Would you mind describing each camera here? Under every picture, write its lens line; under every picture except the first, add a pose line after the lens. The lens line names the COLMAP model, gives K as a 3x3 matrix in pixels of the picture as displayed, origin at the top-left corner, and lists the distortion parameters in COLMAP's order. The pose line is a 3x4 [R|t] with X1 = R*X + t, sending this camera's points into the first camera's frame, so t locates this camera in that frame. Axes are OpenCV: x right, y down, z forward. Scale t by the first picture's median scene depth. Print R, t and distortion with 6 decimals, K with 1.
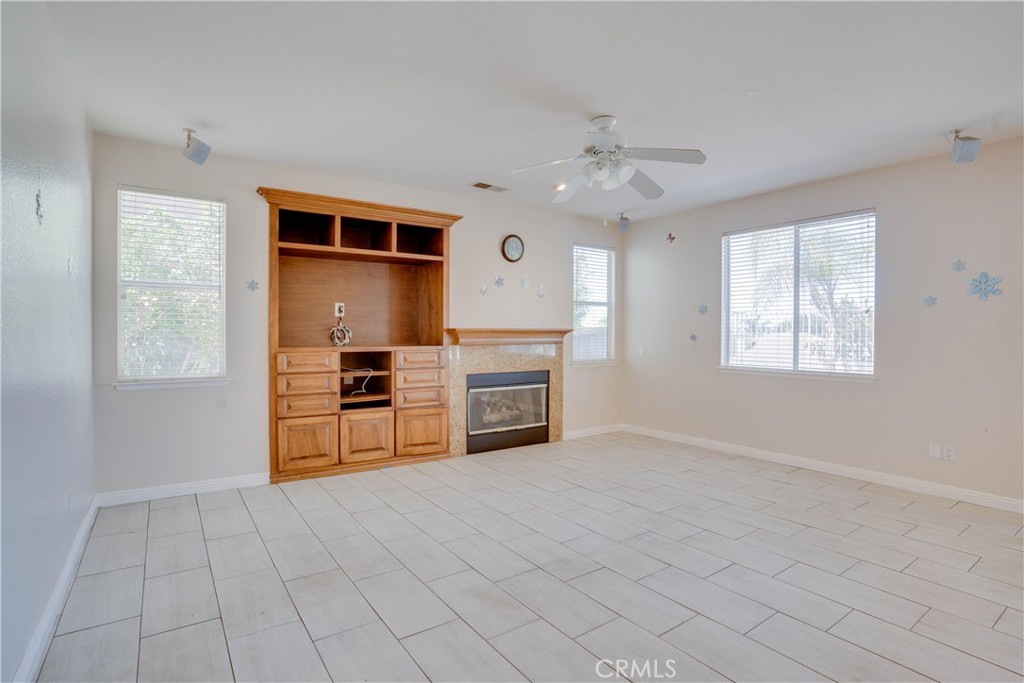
lens RADIAL K [[504.2, 0, 507.9], [0, 504.2, 336.7], [0, 0, 1]] dist [-0.086808, 0.041383]
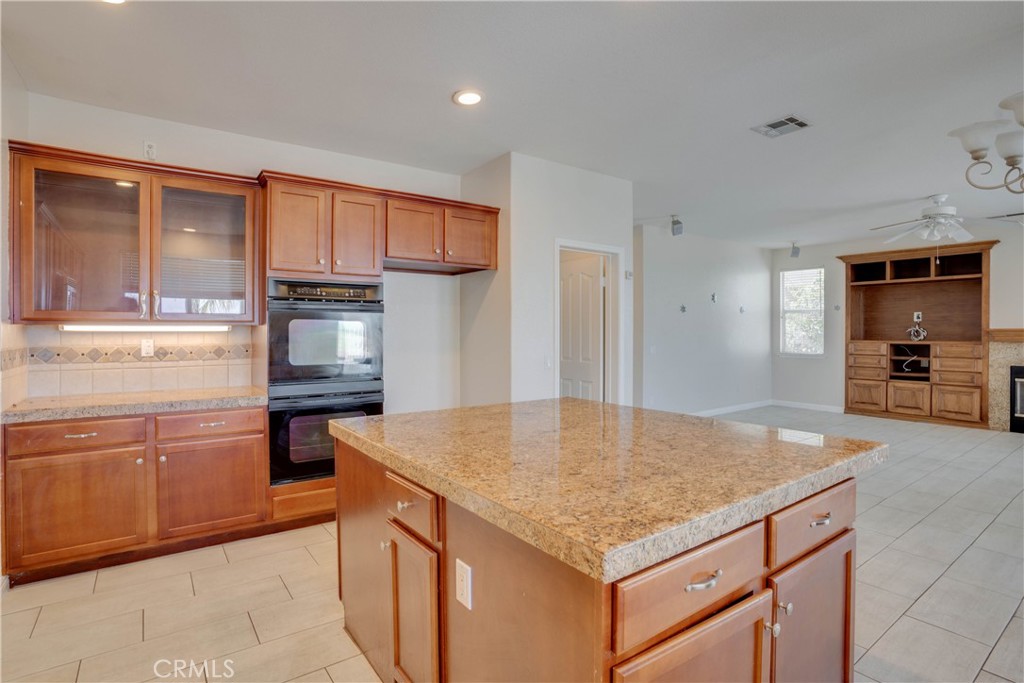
lens RADIAL K [[504.2, 0, 507.9], [0, 504.2, 336.7], [0, 0, 1]] dist [-0.086808, 0.041383]
pose [[0.027075, 0.006809, -0.999610, 1.157963], [-0.008450, 0.999943, 0.006583, 0.006958], [0.999598, 0.008269, 0.027131, -0.282791]]
